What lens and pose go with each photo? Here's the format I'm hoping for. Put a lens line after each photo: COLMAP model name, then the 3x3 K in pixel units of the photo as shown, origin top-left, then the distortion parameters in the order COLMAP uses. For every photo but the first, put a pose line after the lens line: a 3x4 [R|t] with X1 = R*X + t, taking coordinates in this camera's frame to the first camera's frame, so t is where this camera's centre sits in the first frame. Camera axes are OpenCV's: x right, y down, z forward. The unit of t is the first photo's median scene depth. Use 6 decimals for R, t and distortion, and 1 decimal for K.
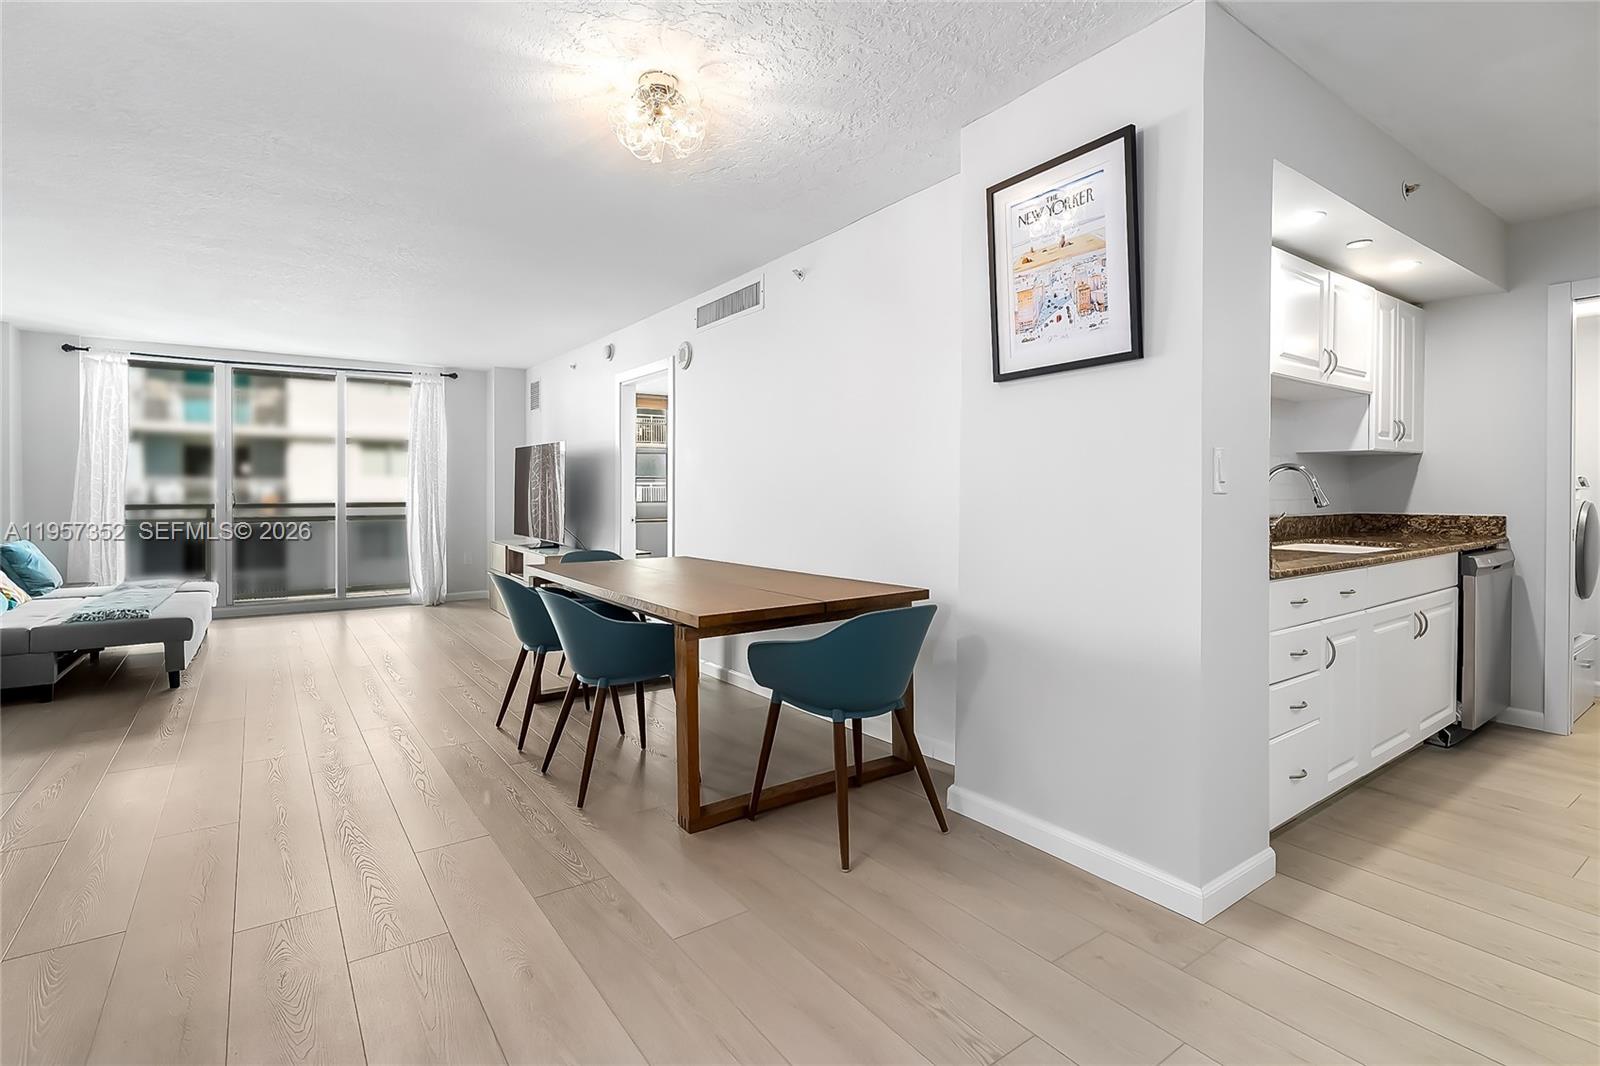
lens RADIAL K [[750.7, 0, 772.4], [0, 750.7, 493.0], [0, 0, 1]] dist [-0.003429, -0.000245]
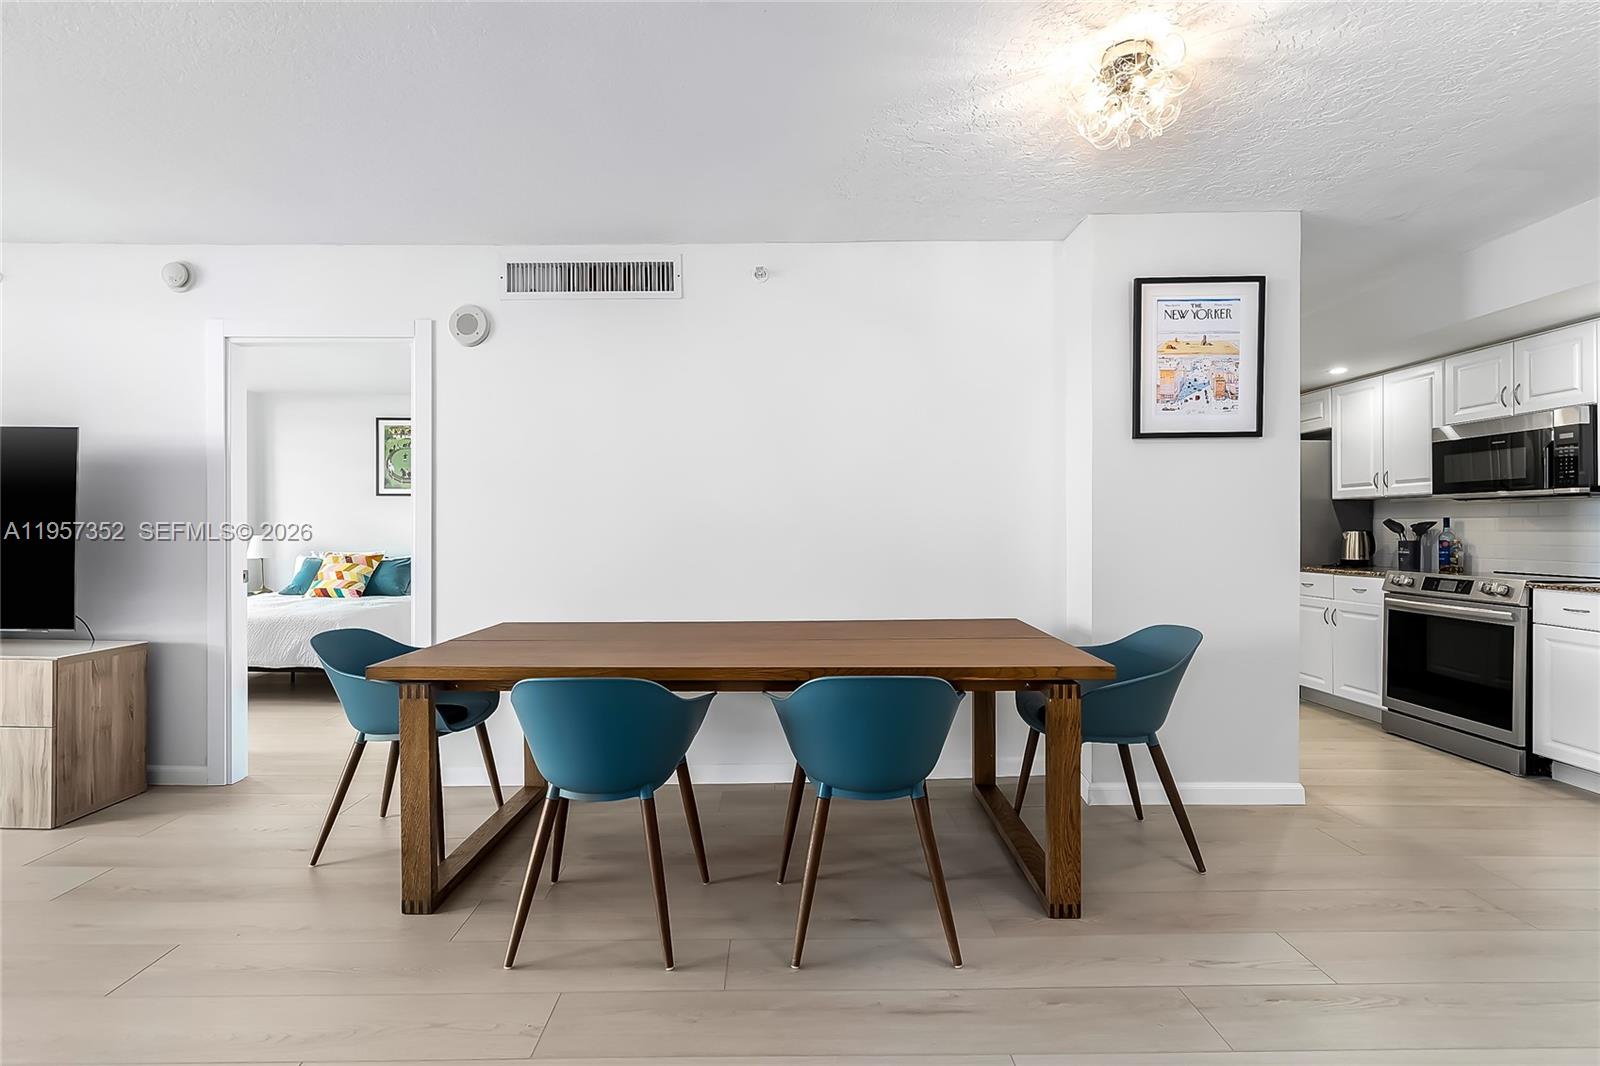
lens RADIAL K [[738.6, 0, 788.4], [0, 738.6, 530.7], [0, 0, 1]] dist [-0.003586, -0.000946]
pose [[0.564404, -0.002227, 0.825496, -0.491143], [0.000435, 0.999997, 0.002401, -0.000608], [-0.825499, -0.000996, 0.564403, 0.383266]]
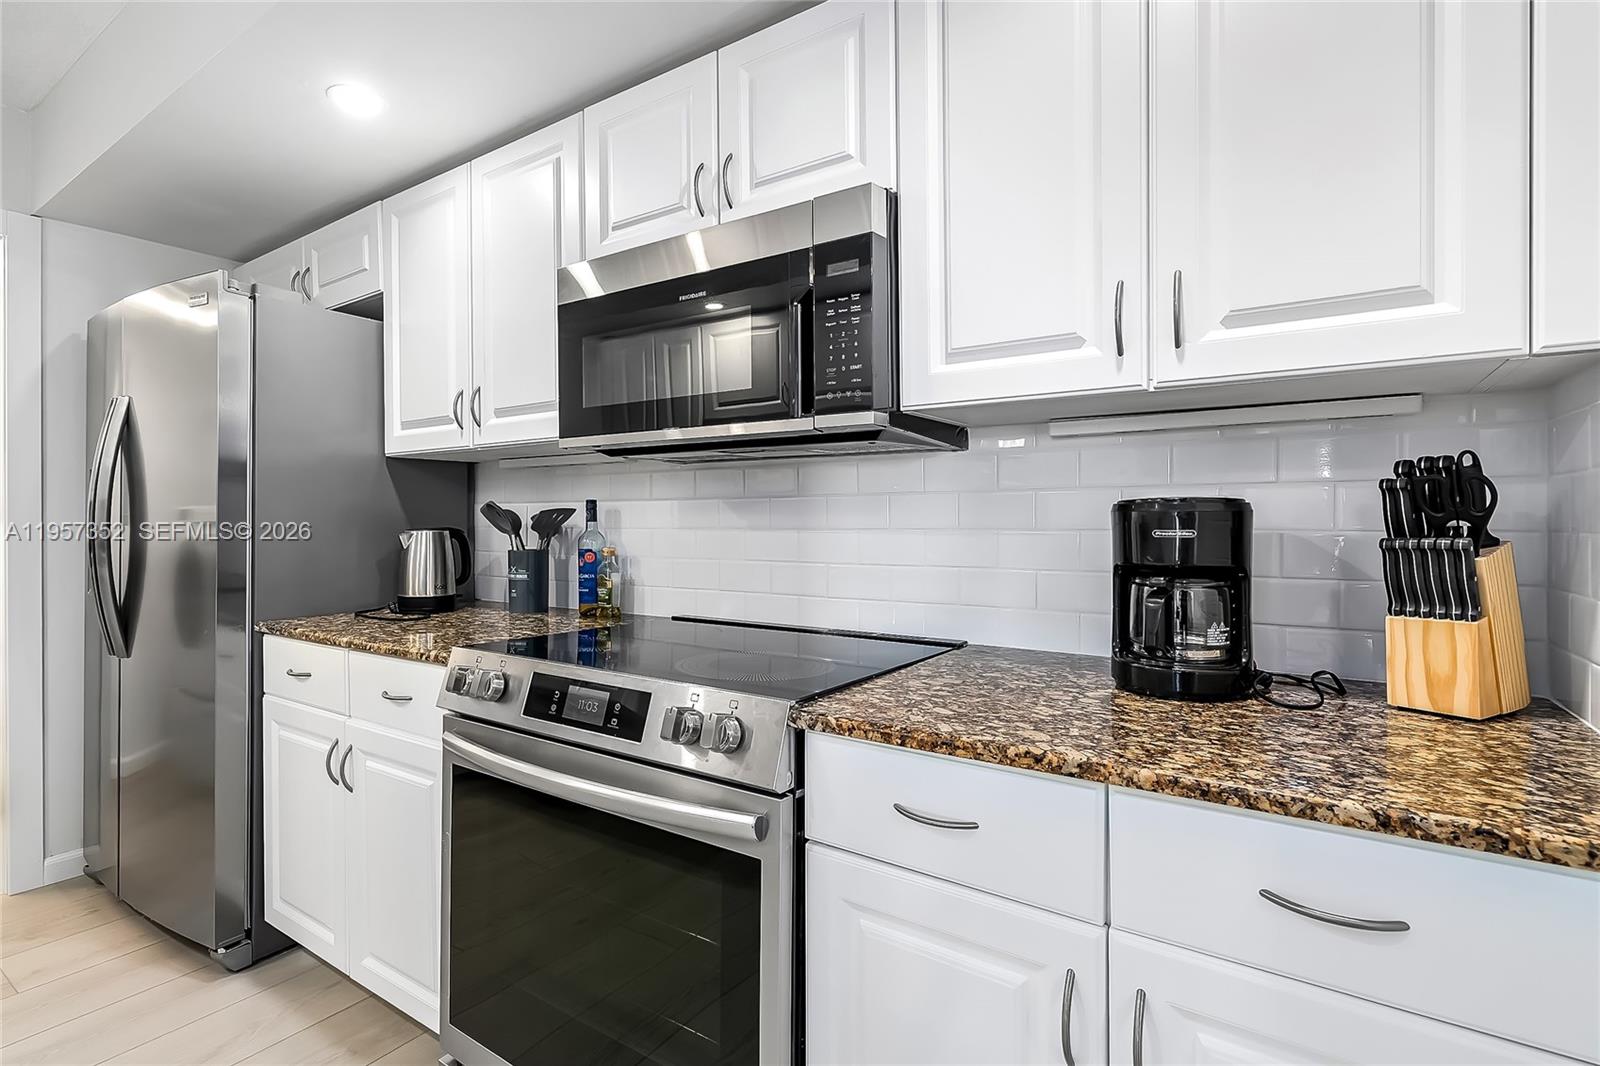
lens RADIAL K [[748.2, 0, 797.6], [0, 748.2, 519.8], [0, 0, 1]] dist [0.000012, 0.000452]
pose [[-0.374873, -0.001407, 0.927075, 0.226691], [0.004691, 0.999983, 0.003415, -0.003428], [-0.927064, 0.005629, -0.374861, 0.283524]]
